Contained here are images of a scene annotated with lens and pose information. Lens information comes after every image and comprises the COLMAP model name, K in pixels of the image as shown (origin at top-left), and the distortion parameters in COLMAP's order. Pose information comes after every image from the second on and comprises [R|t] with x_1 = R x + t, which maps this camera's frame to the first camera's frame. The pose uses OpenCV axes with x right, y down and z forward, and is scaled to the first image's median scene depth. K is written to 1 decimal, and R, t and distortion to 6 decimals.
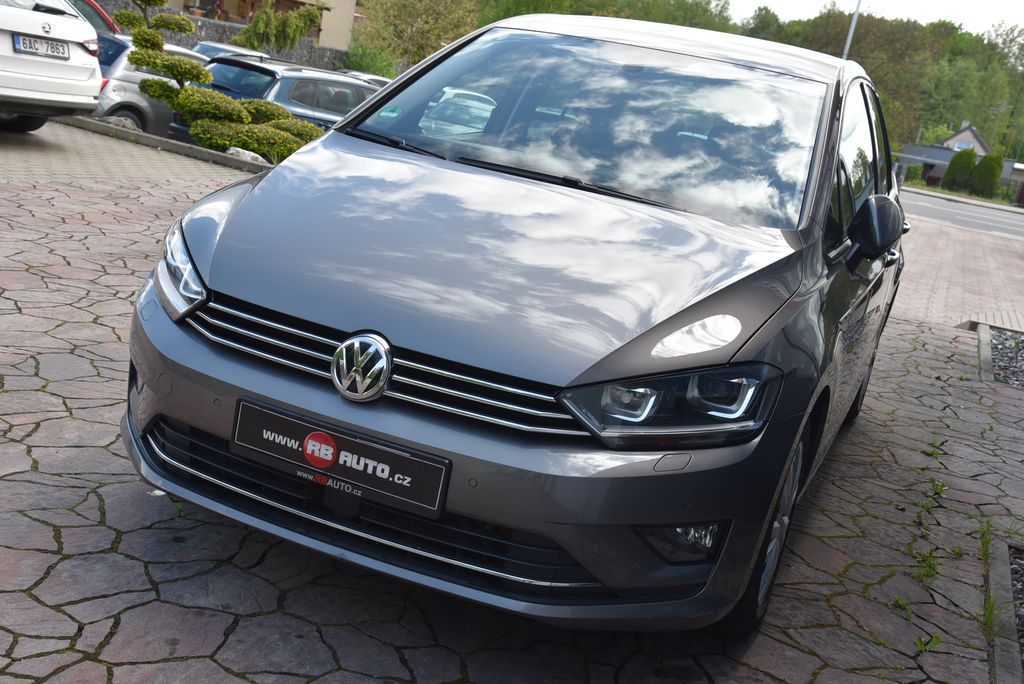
lens RADIAL K [[1197.8, 0, 512.0], [0, 1197.8, 342.0], [0, 0, 1]] dist [0.132890, 0.036810]
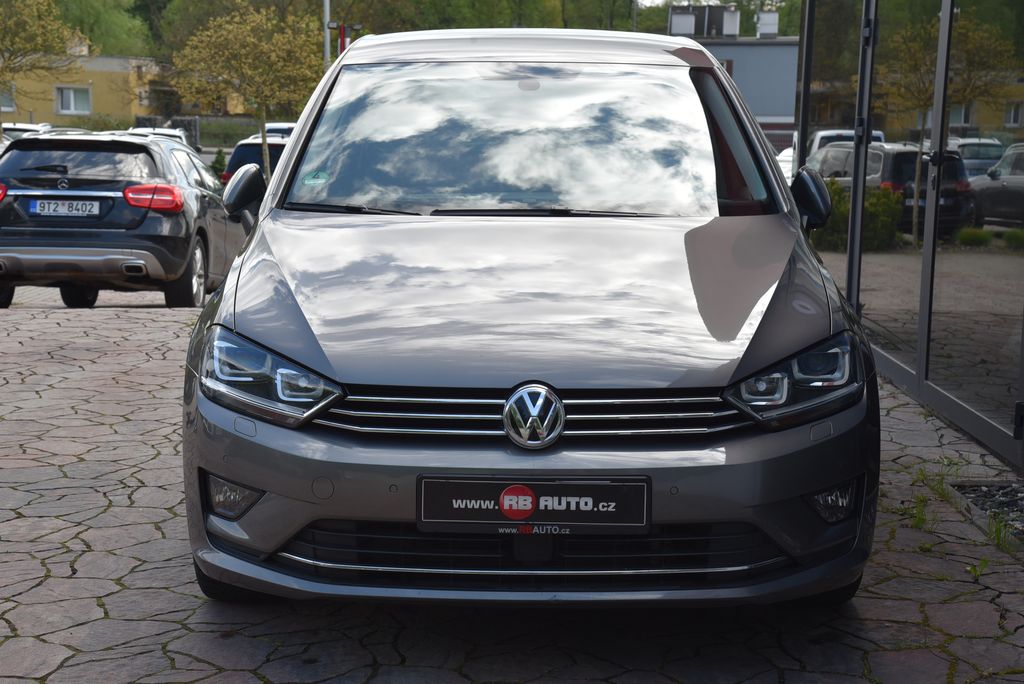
lens RADIAL K [[1829.6, 0, 512.0], [0, 1829.6, 342.0], [0, 0, 1]] dist [0.406204, 0.087881]
pose [[0.909585, -0.221970, 0.351261, -0.685334], [0.238872, 0.971039, -0.004933, -0.038283], [-0.339993, 0.088393, 0.936265, -0.496268]]
